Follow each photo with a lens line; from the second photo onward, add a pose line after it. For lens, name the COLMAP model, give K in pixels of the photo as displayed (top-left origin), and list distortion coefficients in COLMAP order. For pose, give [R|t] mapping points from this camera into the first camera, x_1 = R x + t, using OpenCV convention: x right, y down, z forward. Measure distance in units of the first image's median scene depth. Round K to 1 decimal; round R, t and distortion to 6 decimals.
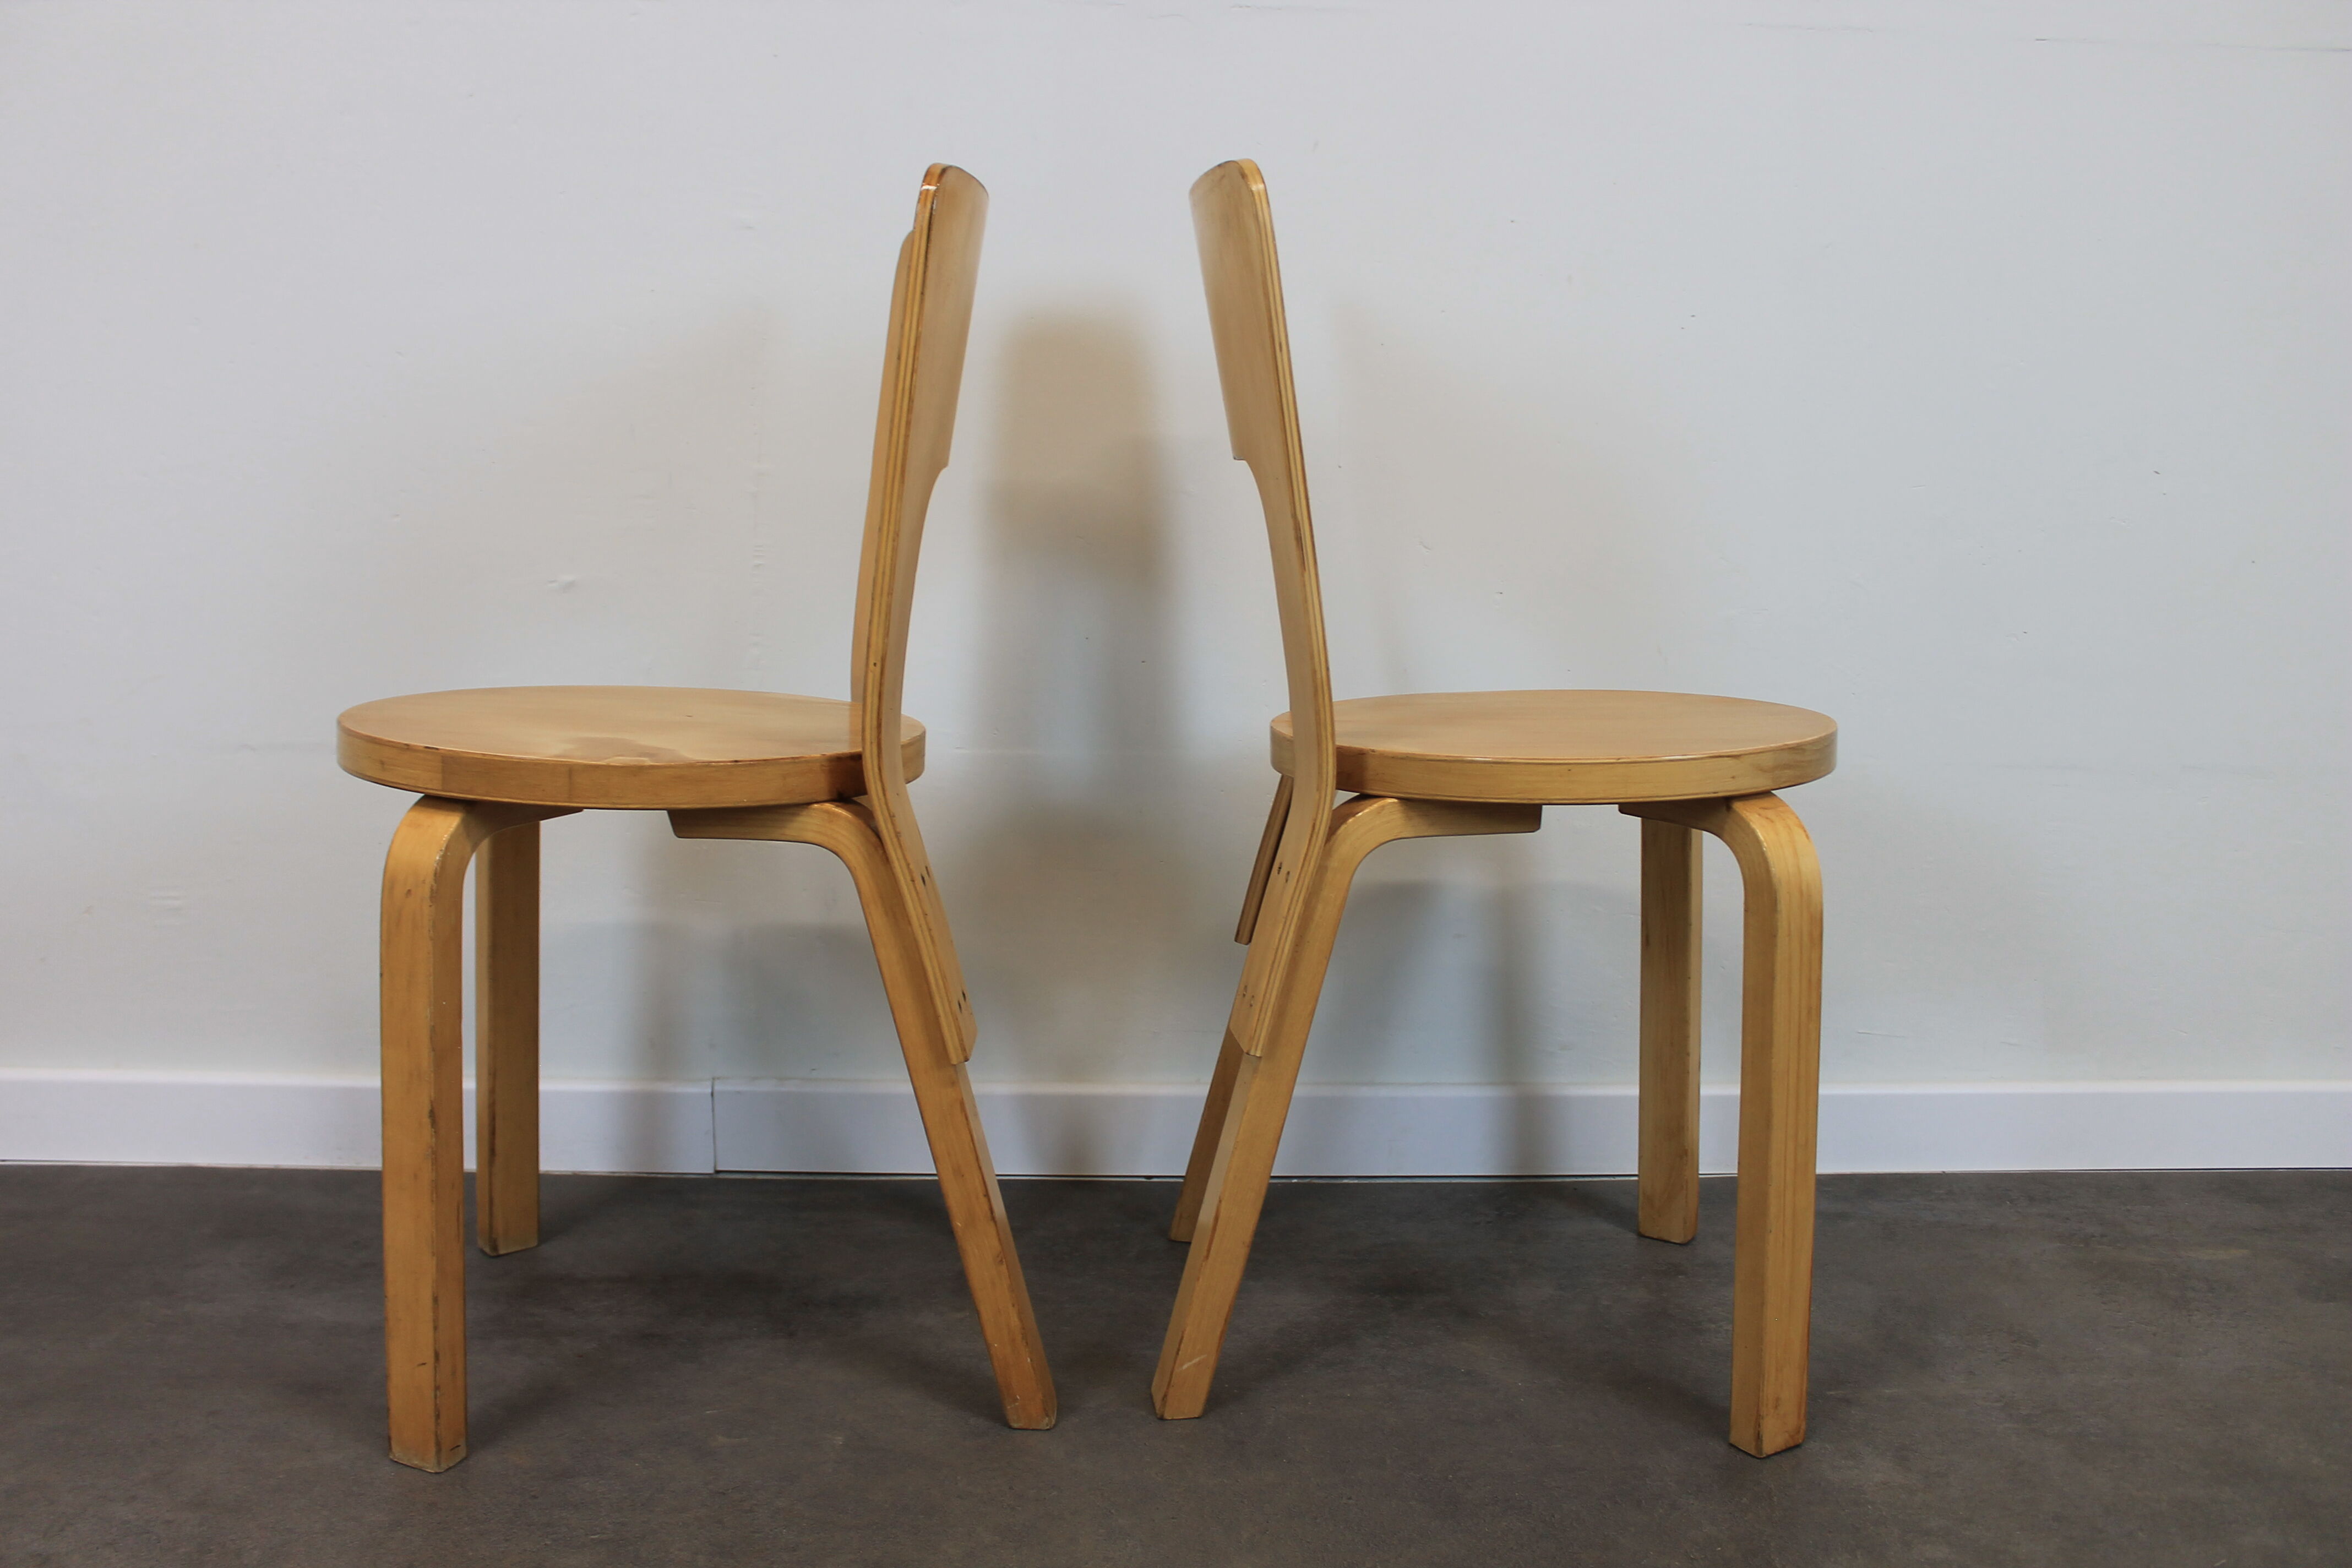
lens RADIAL K [[2064.5, 0, 1164.6], [0, 2064.5, 776.8], [0, 0, 1]] dist [-0.125794, 0.122968]
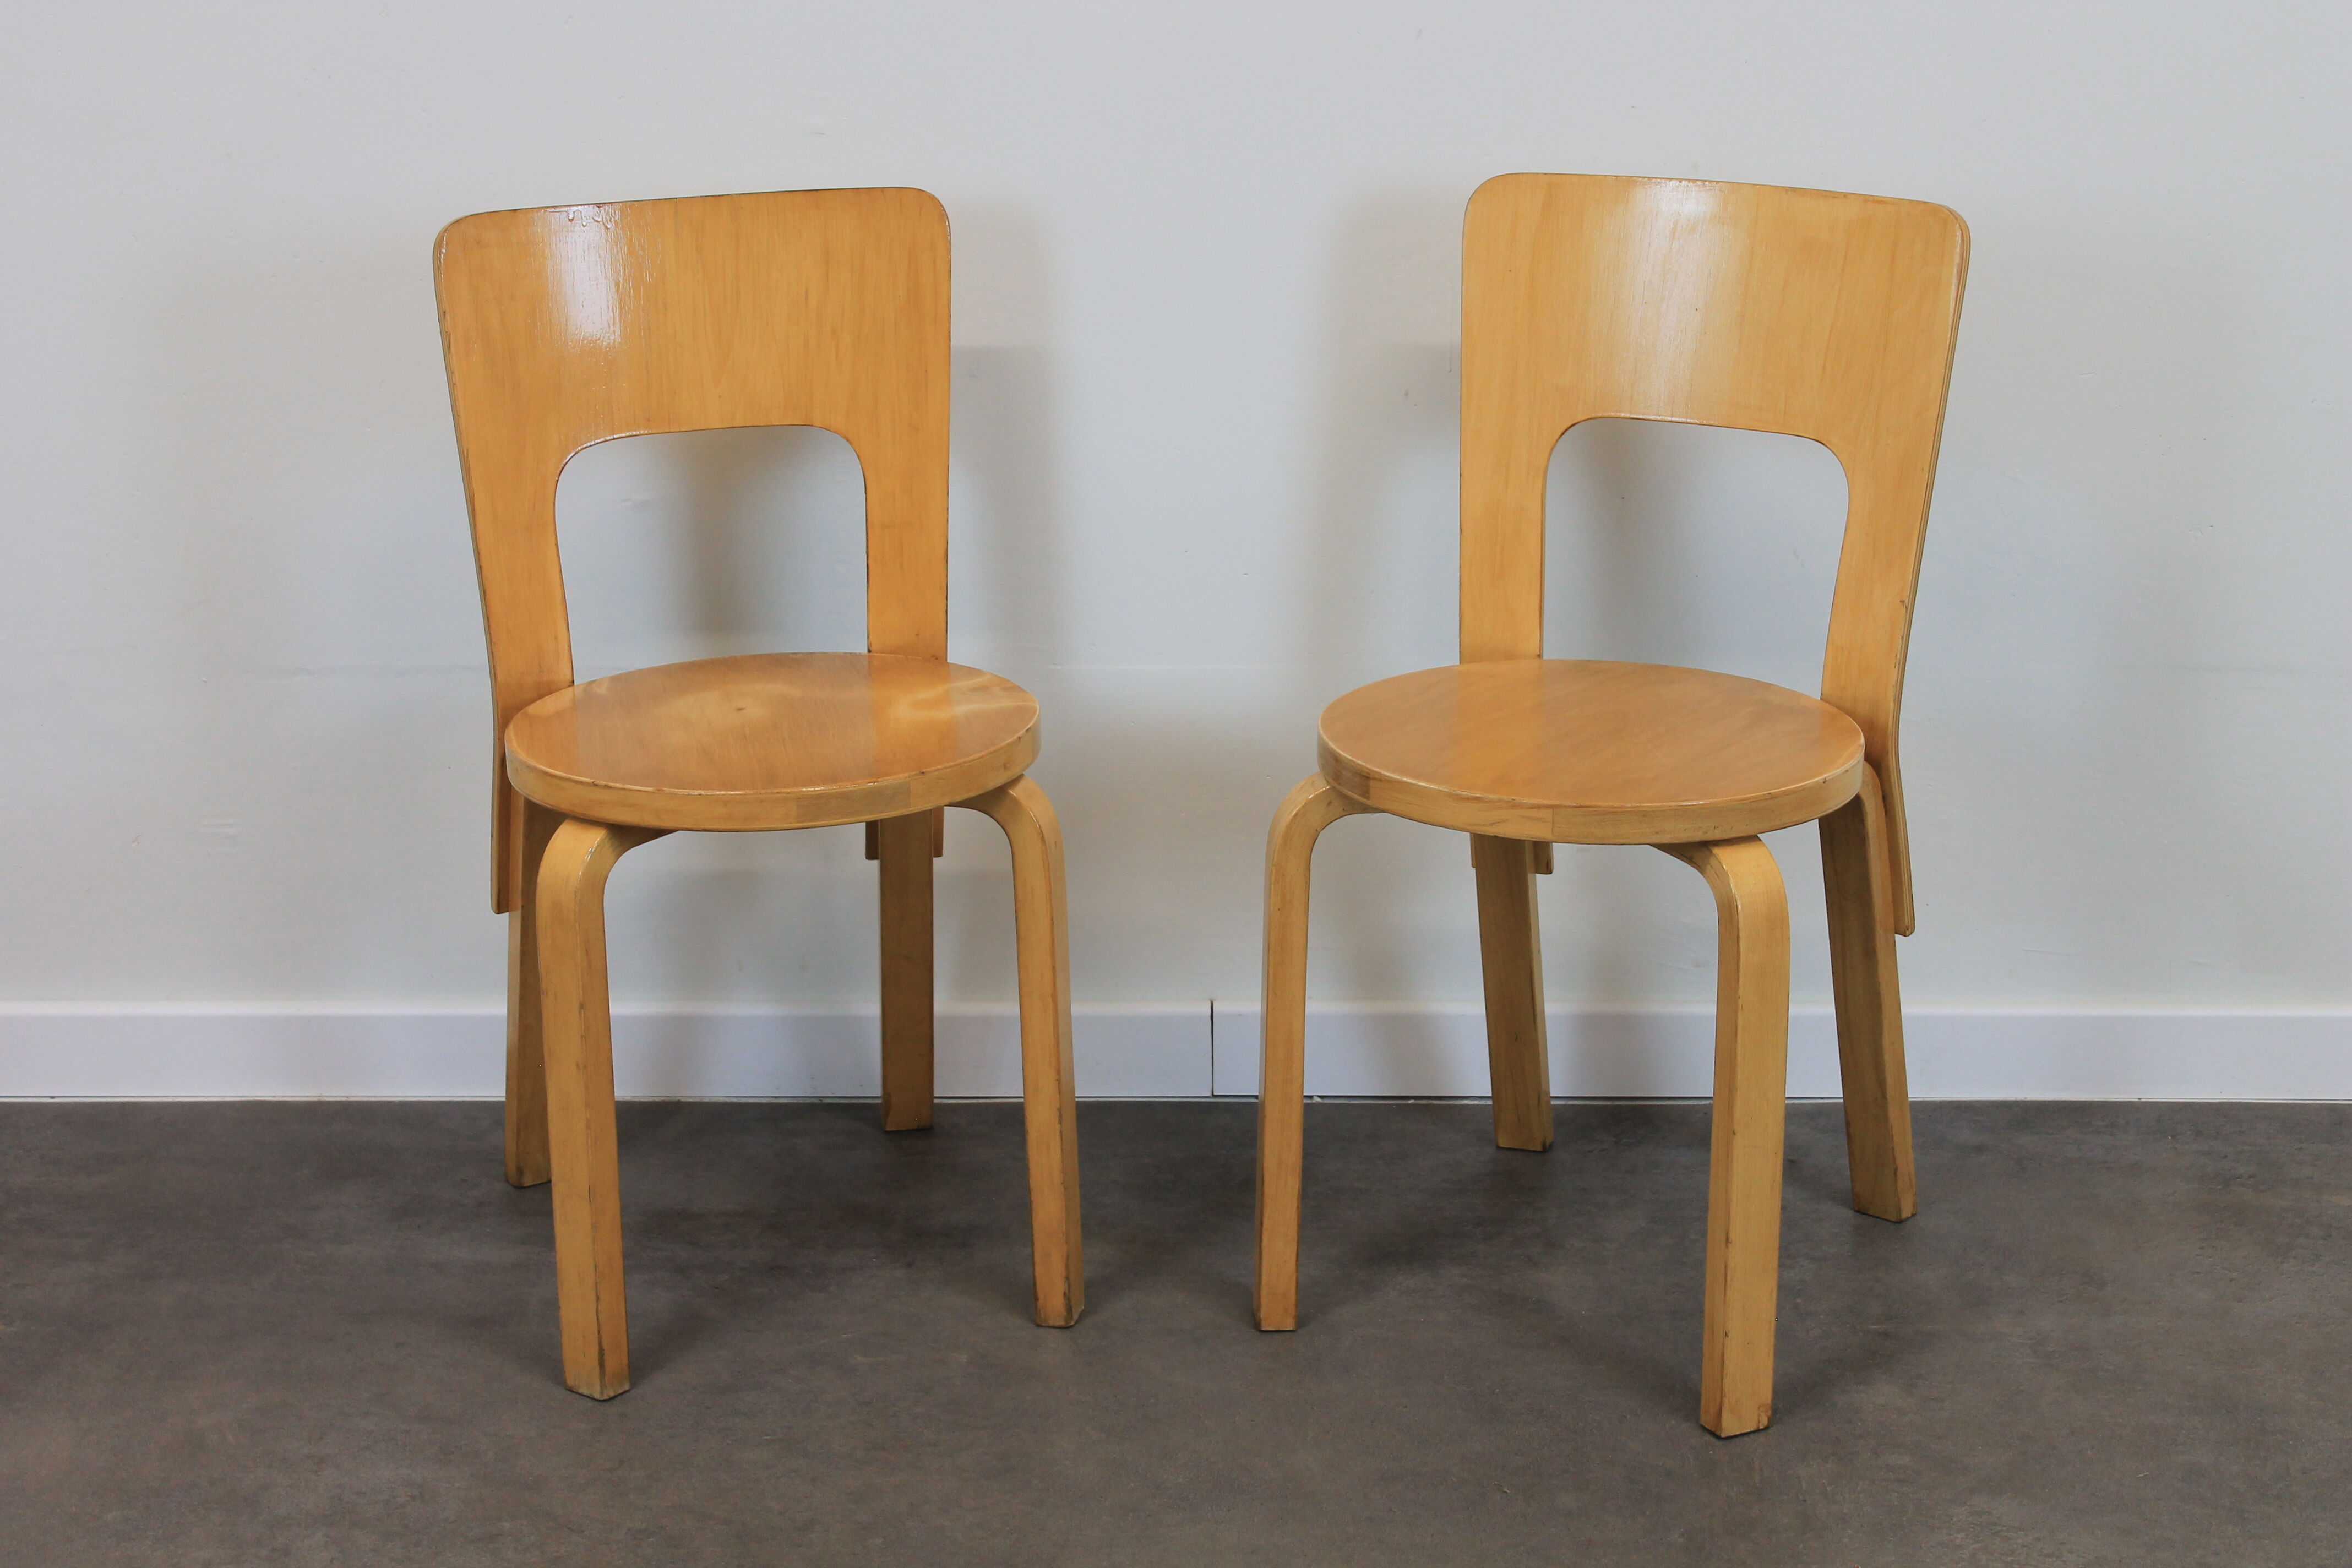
lens RADIAL K [[4445.1, 0, 1191.0], [0, 4445.1, 782.0], [0, 0, 1]] dist [0.190276, 0.000000]
pose [[0.998192, -0.004182, -0.059956, 0.111960], [0.014158, 0.985864, 0.166950, -0.385945], [0.058410, -0.167497, 0.984141, -1.323762]]
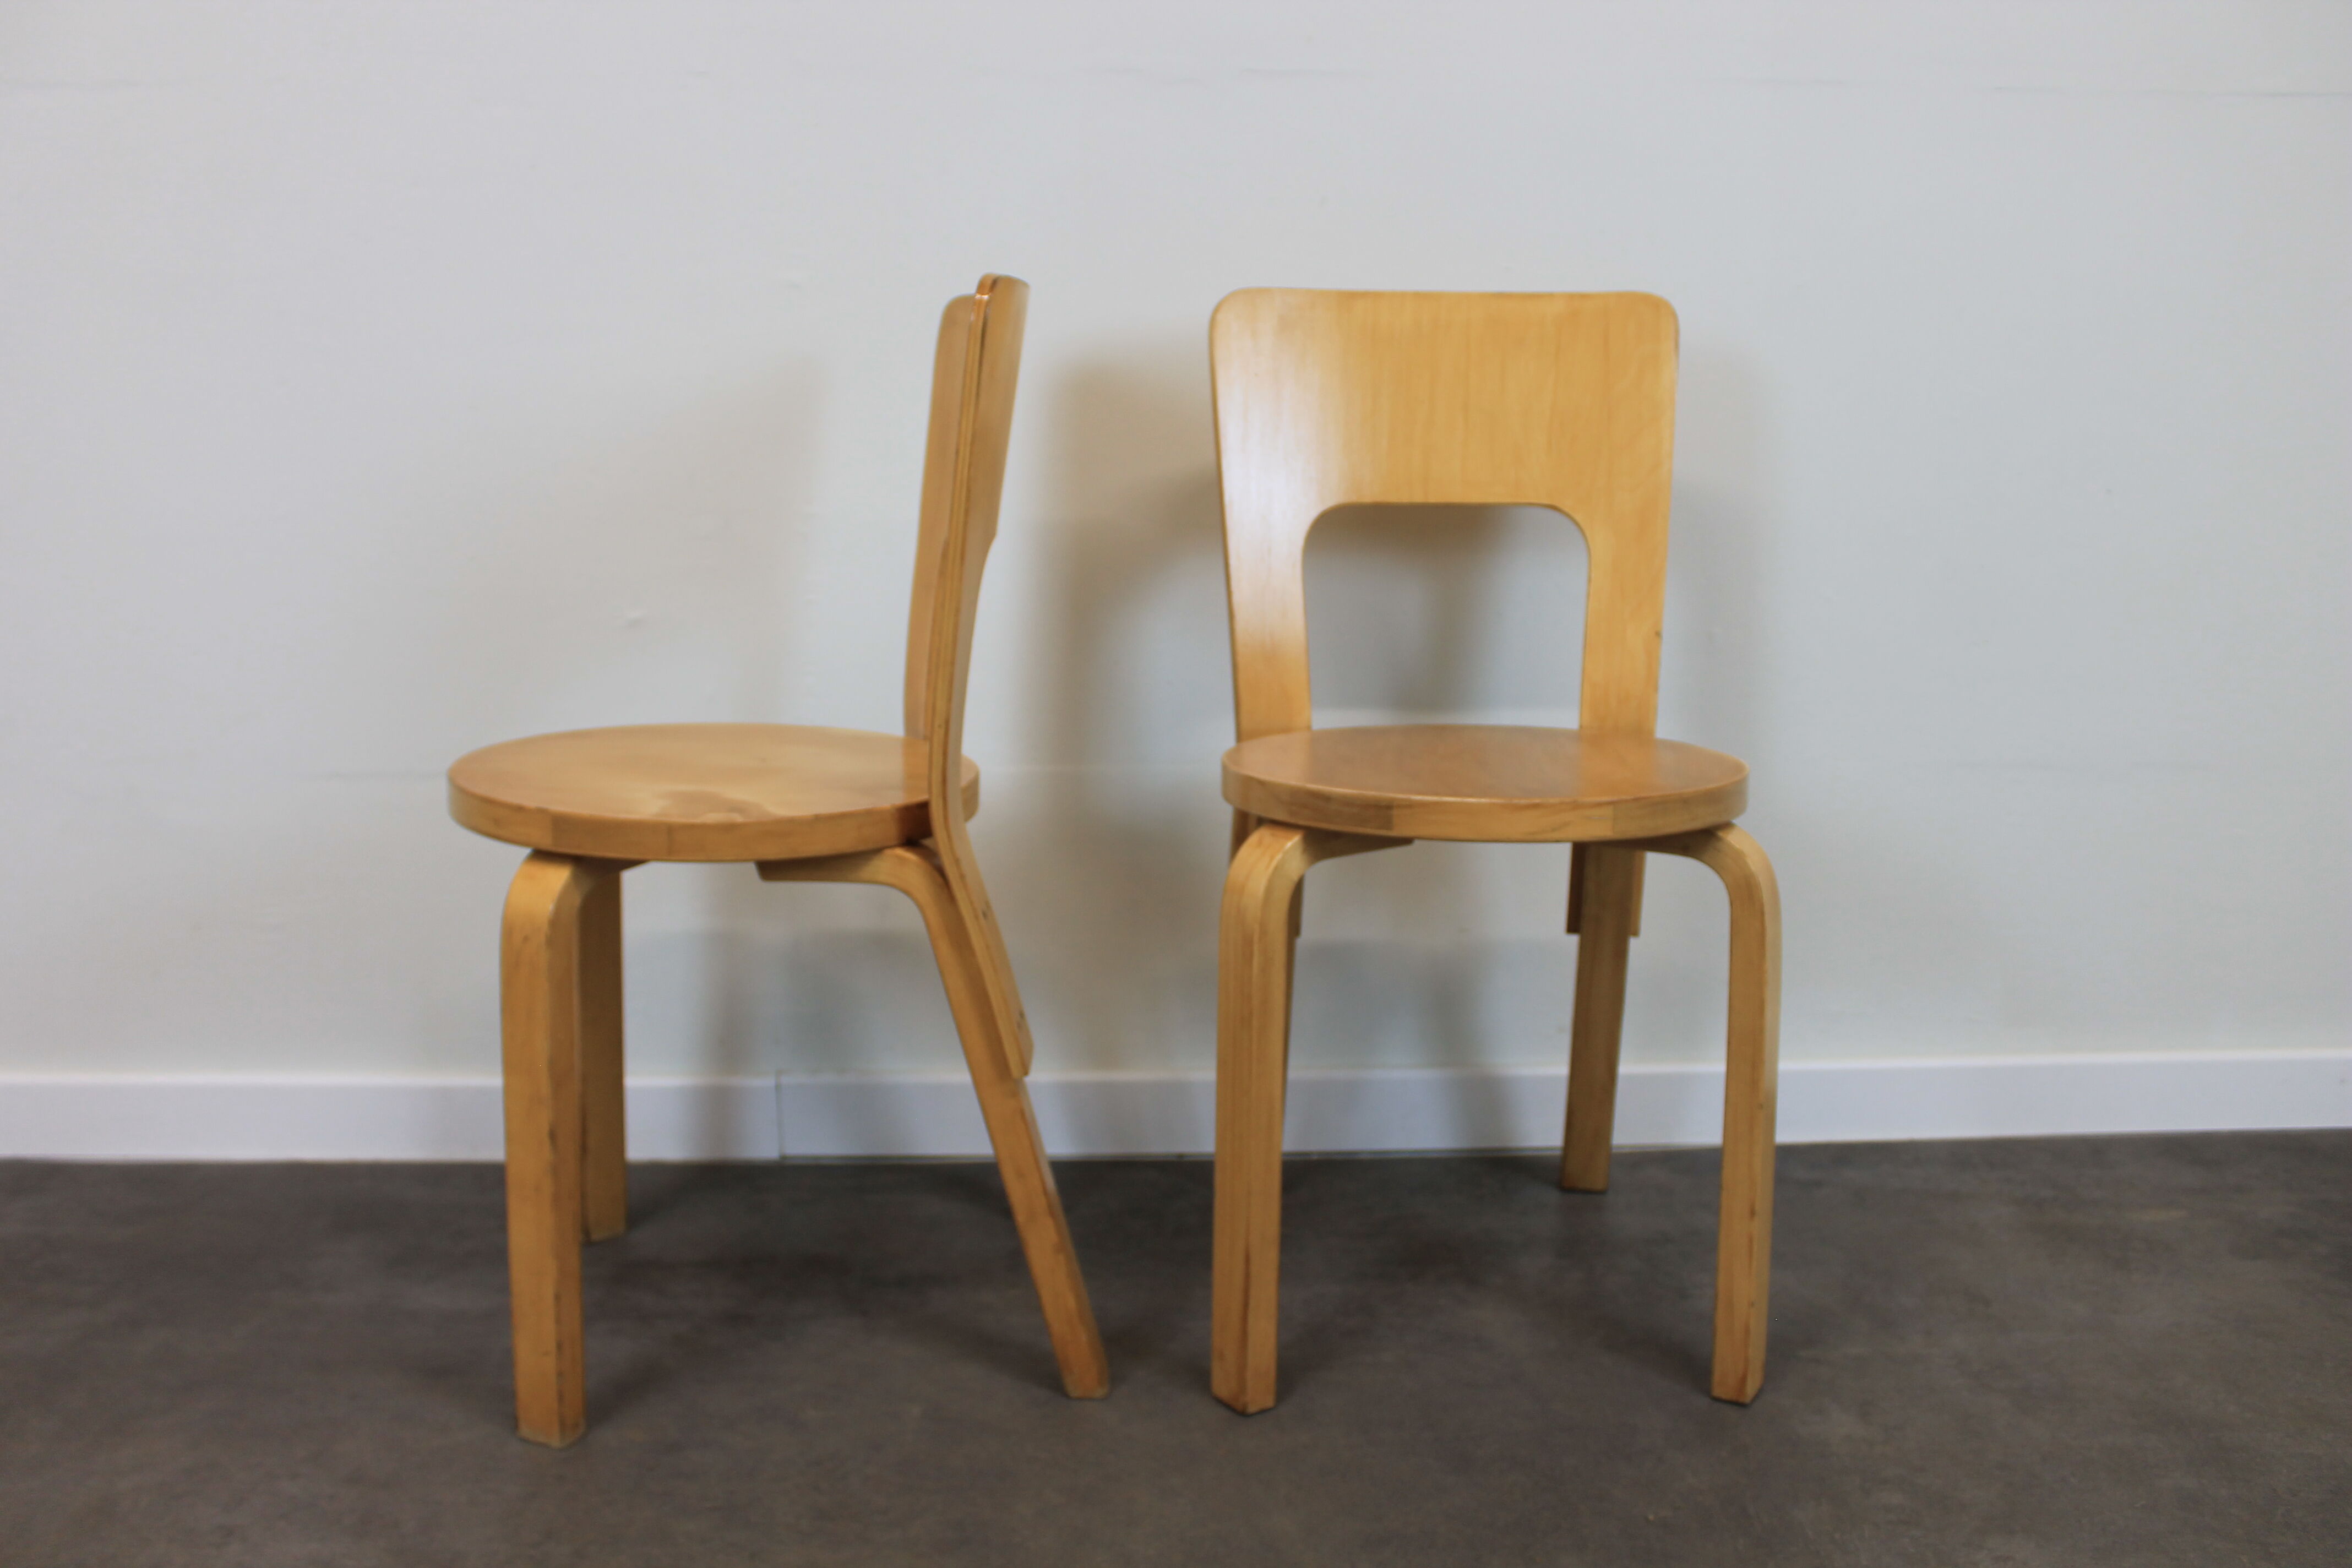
lens RADIAL K [[2064.5, 0, 1162.3], [0, 2064.5, 790.9], [0, 0, 1]] dist [-0.125794, 0.122968]
pose [[0.999891, -0.014739, 0.000701, -0.019502], [0.014691, 0.998854, 0.045555, -0.061190], [-0.001372, -0.045540, 0.998962, -0.100983]]
